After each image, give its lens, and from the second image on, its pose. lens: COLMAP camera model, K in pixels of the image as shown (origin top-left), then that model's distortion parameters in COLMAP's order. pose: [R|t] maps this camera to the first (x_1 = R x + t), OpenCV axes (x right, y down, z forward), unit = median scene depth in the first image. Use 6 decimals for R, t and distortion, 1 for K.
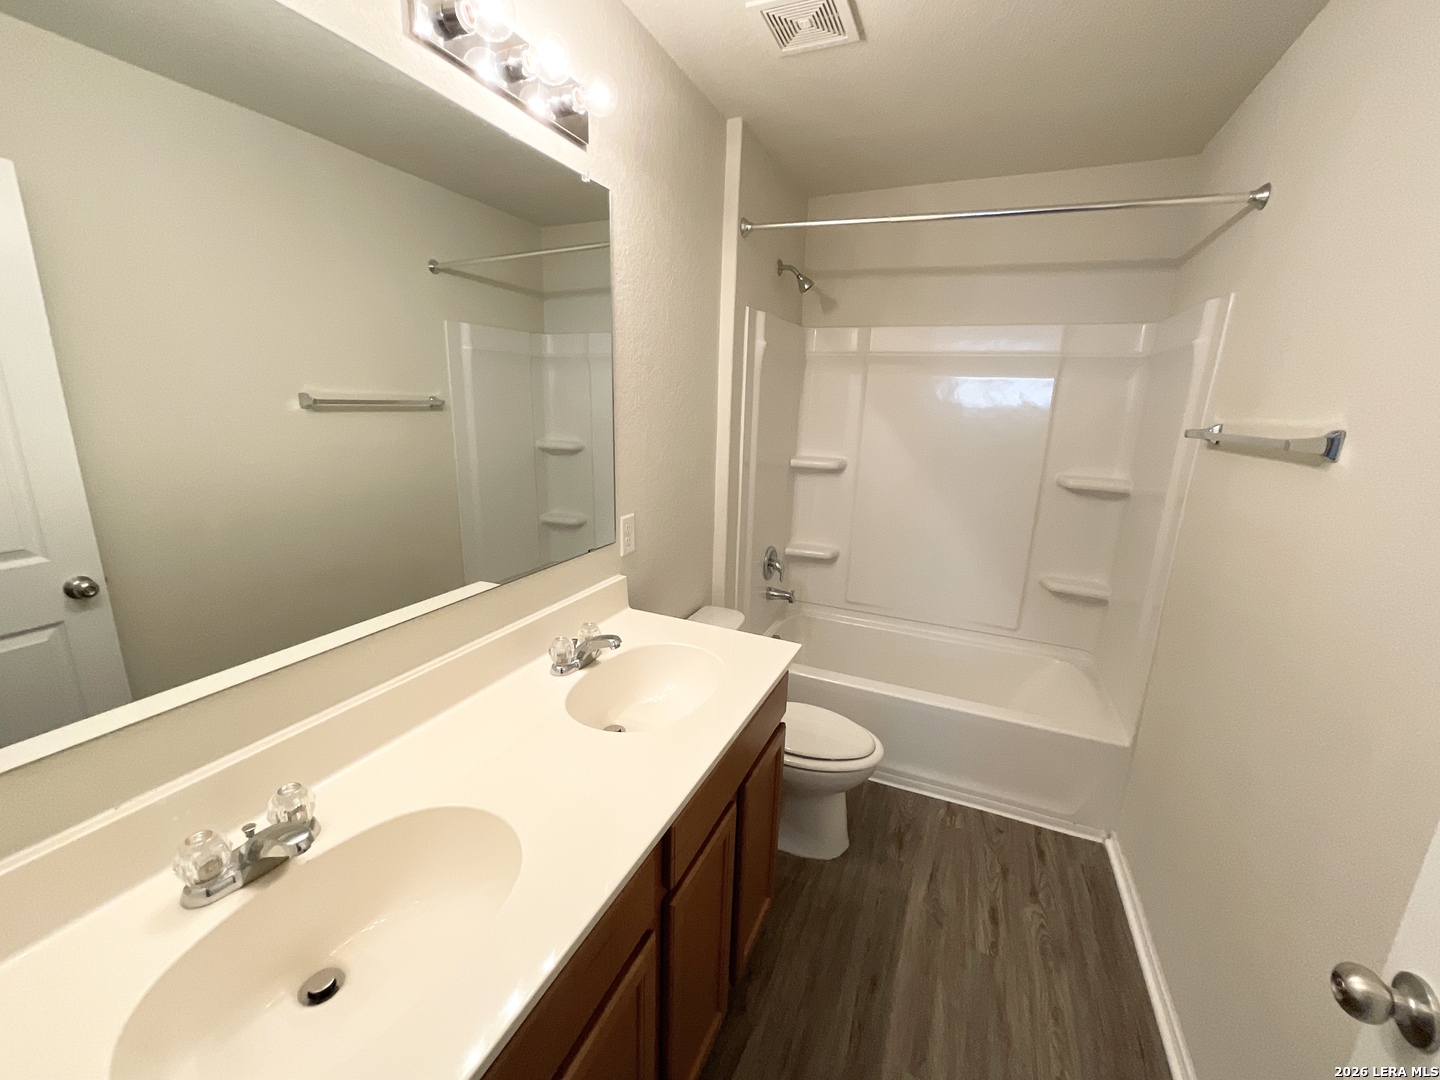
lens RADIAL K [[583.2, 0, 706.5], [0, 583.2, 538.5], [0, 0, 1]] dist [-0.002499, -0.001432]
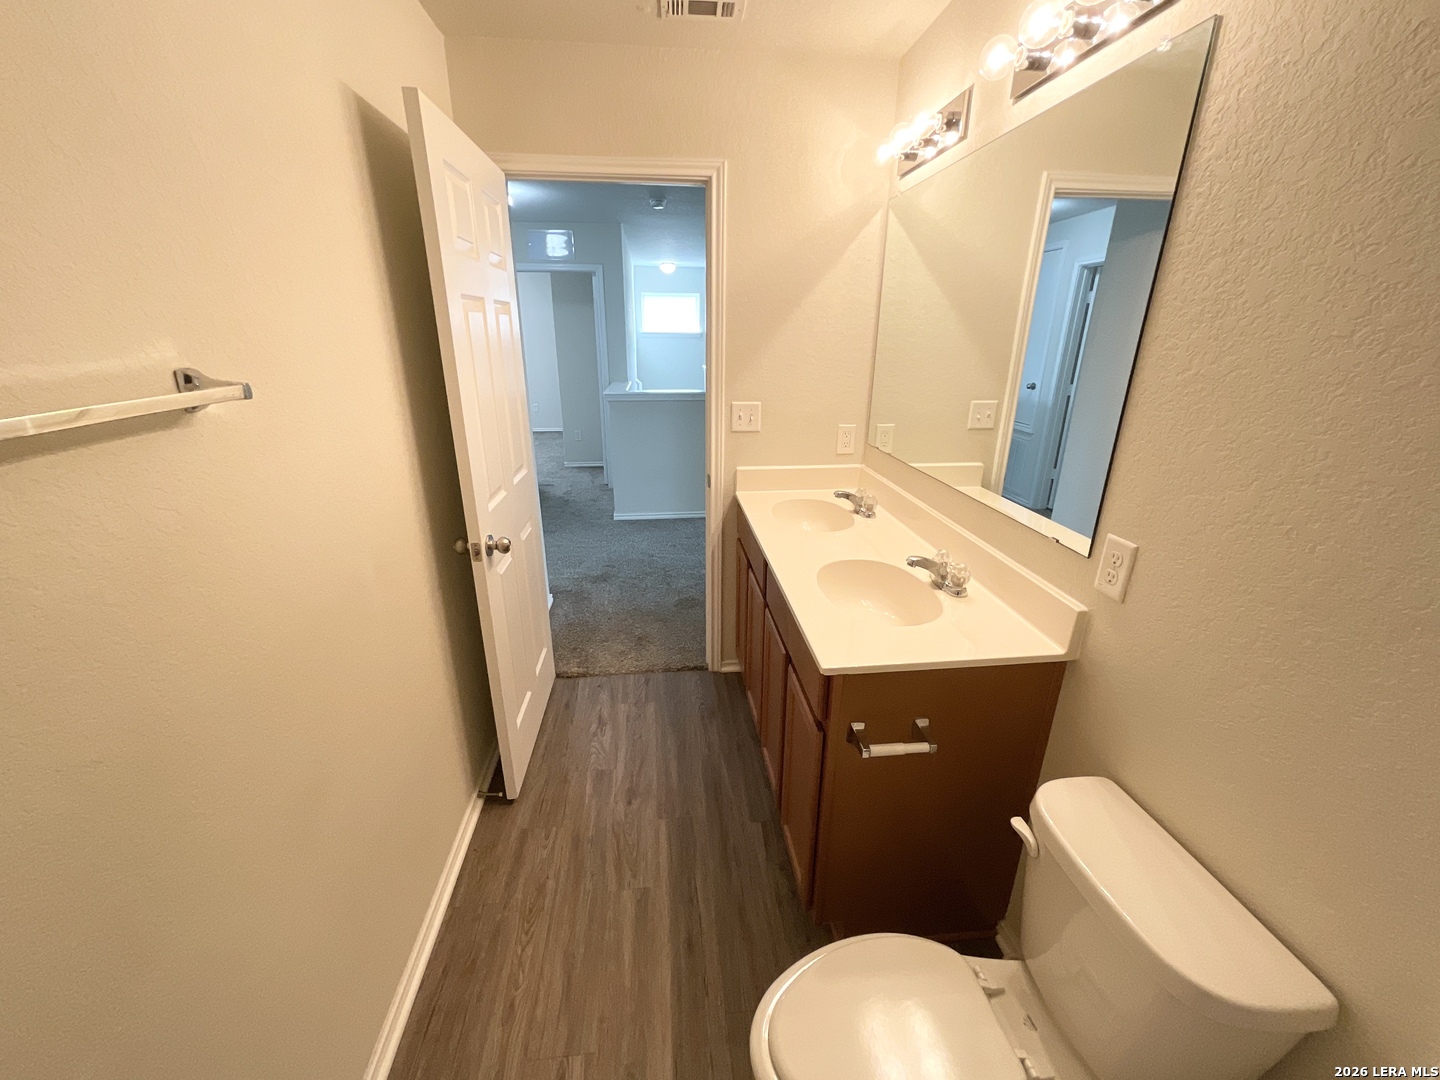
lens RADIAL K [[583.2, 0, 715.3], [0, 583.2, 543.8], [0, 0, 1]] dist [-0.002499, -0.001432]
pose [[-0.867128, 0.145435, -0.476380, 0.632453], [-0.147781, 0.838235, 0.524903, -0.344123], [0.475658, 0.525557, -0.705364, 1.380777]]
